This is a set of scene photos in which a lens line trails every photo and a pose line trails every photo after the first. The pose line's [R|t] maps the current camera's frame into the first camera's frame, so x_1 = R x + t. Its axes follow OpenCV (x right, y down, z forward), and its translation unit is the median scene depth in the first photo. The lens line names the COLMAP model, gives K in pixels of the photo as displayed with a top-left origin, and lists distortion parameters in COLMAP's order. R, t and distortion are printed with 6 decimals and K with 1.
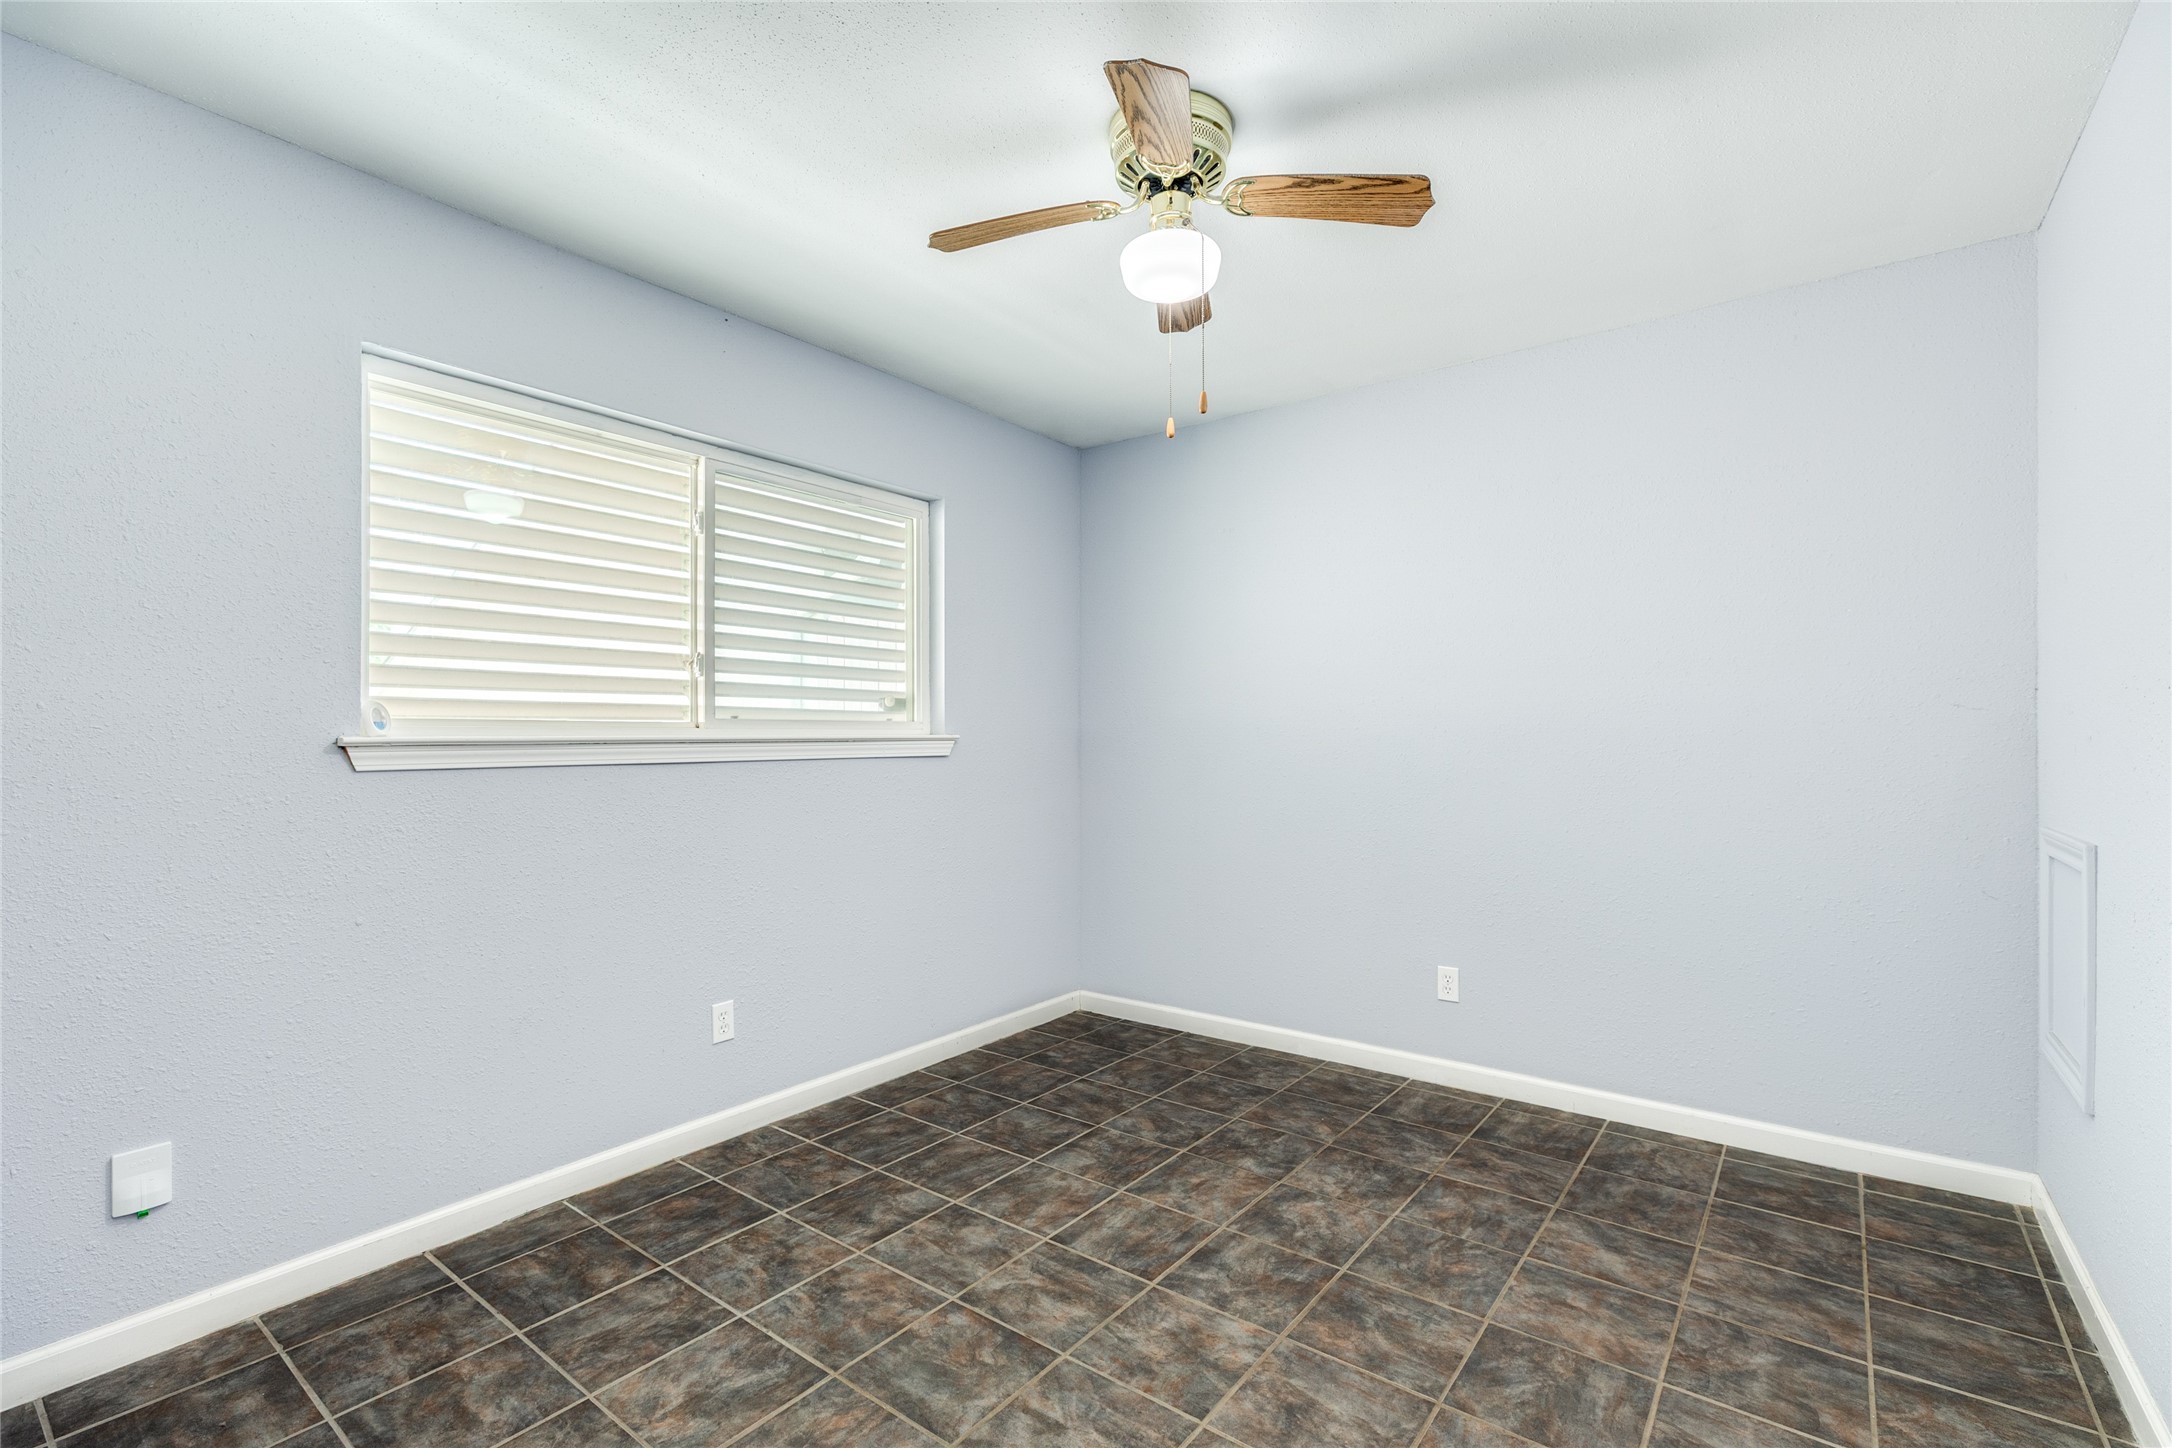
lens RADIAL K [[969.7, 0, 1083.0], [0, 969.7, 731.9], [0, 0, 1]] dist [0.004538, 0.000298]
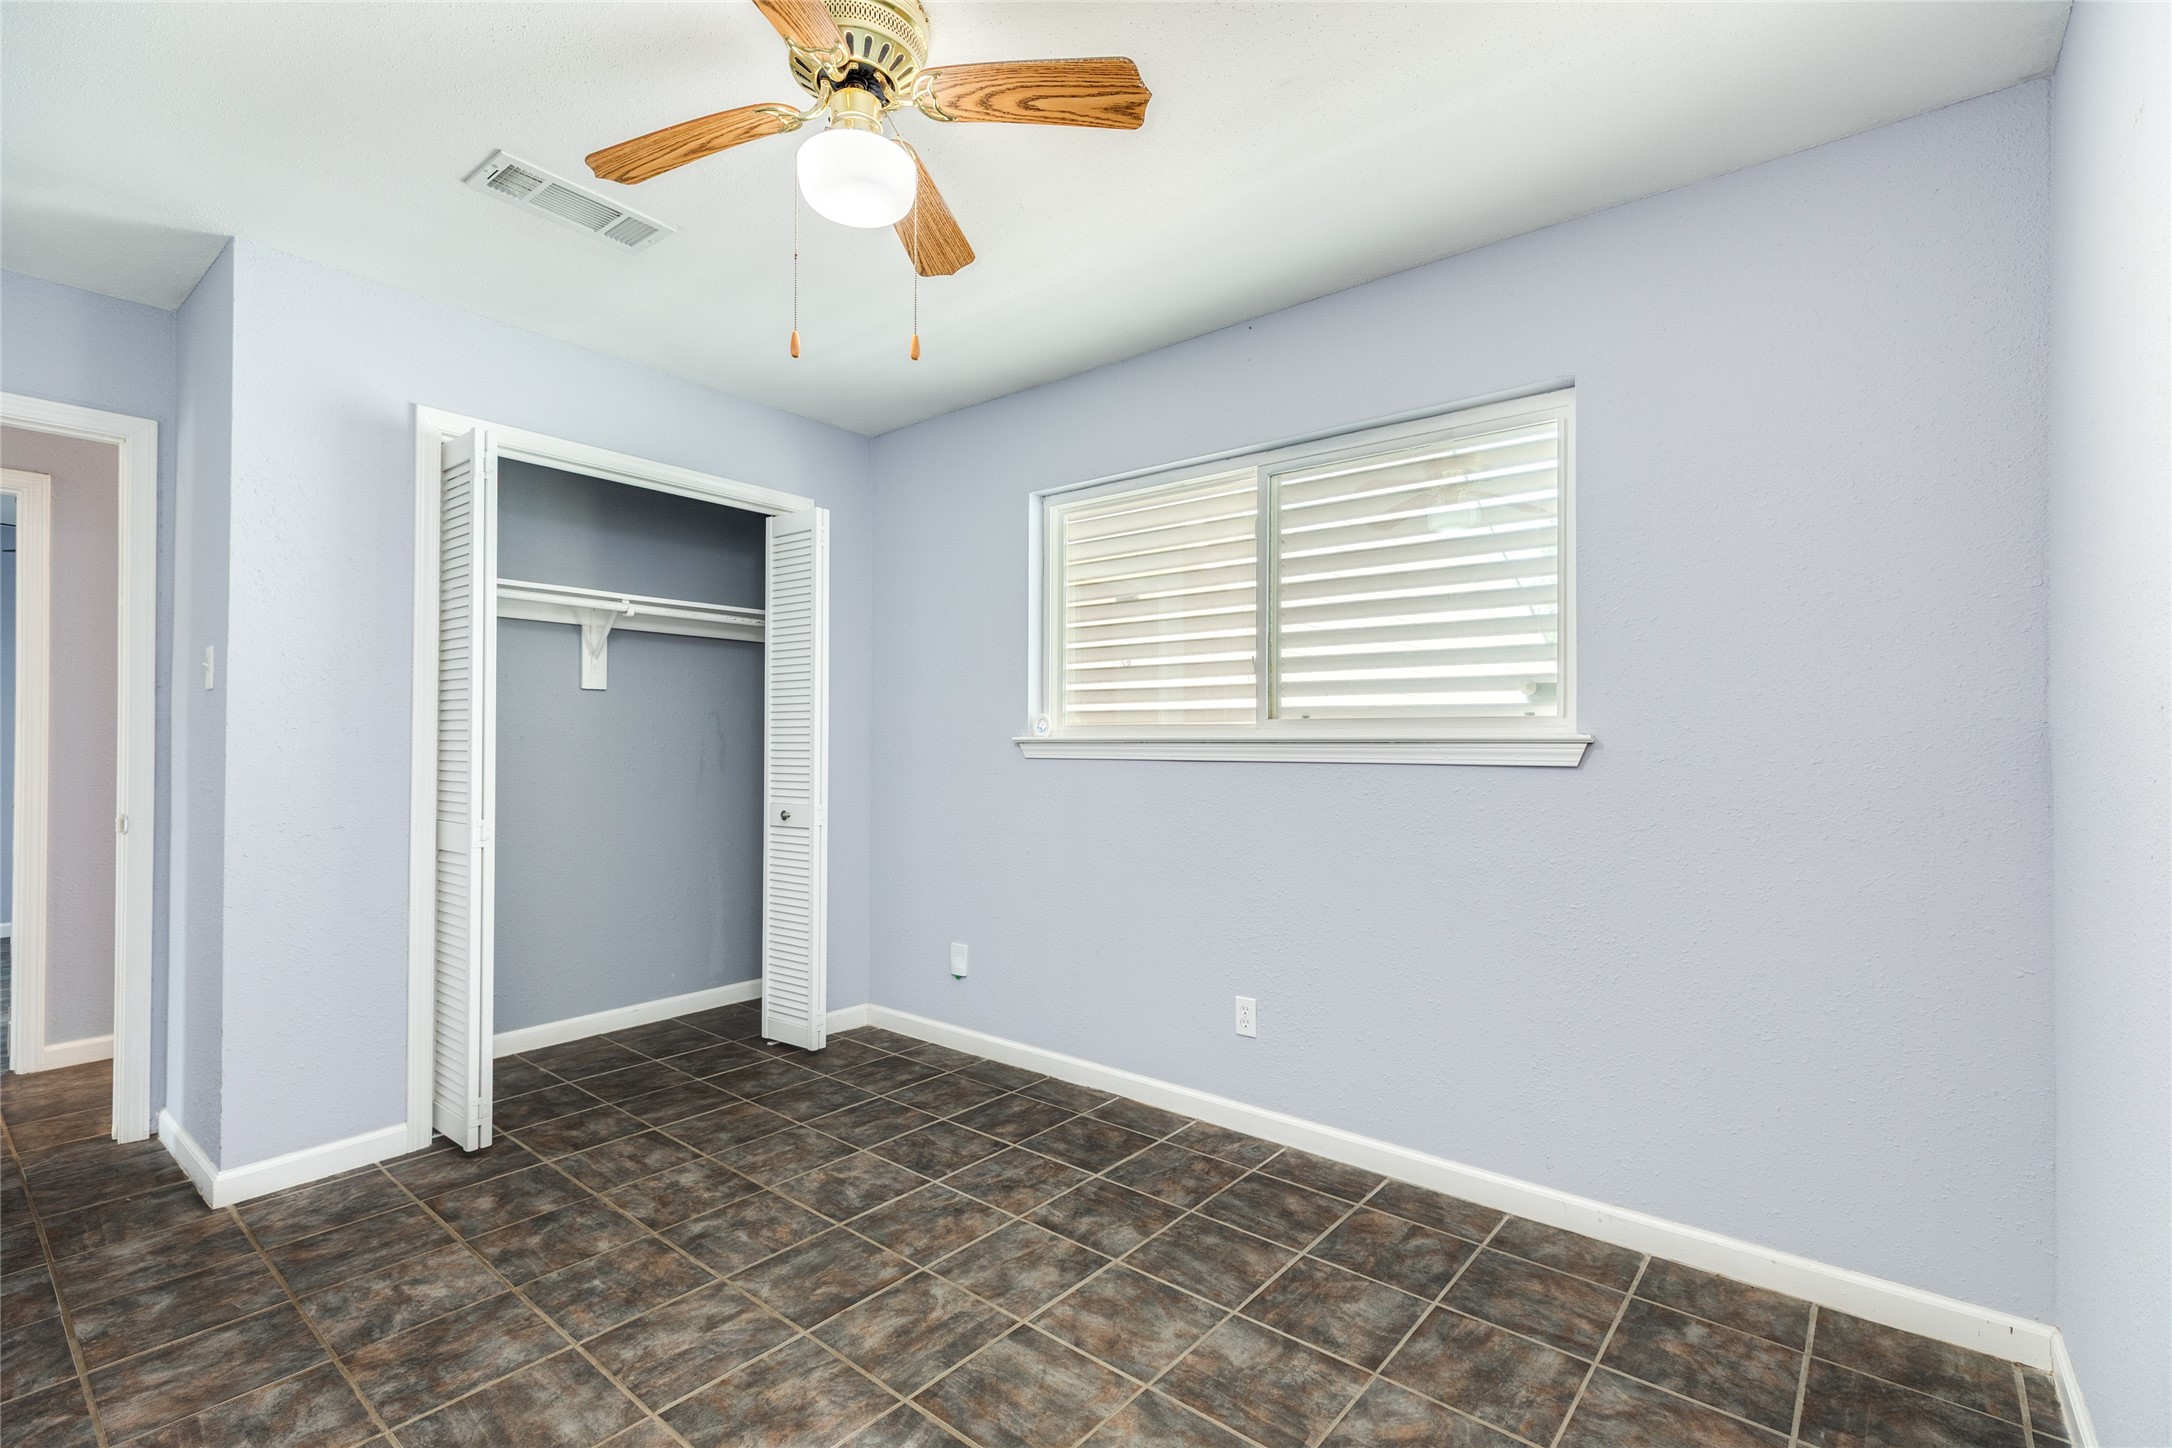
lens RADIAL K [[969.7, 0, 1085.4], [0, 969.7, 728.9], [0, 0, 1]] dist [0.004538, 0.000298]
pose [[-0.030480, -0.008842, -0.999496, 0.721239], [0.001684, 0.999959, -0.008897, 0.005625], [0.999534, -0.001954, -0.030464, 0.948383]]
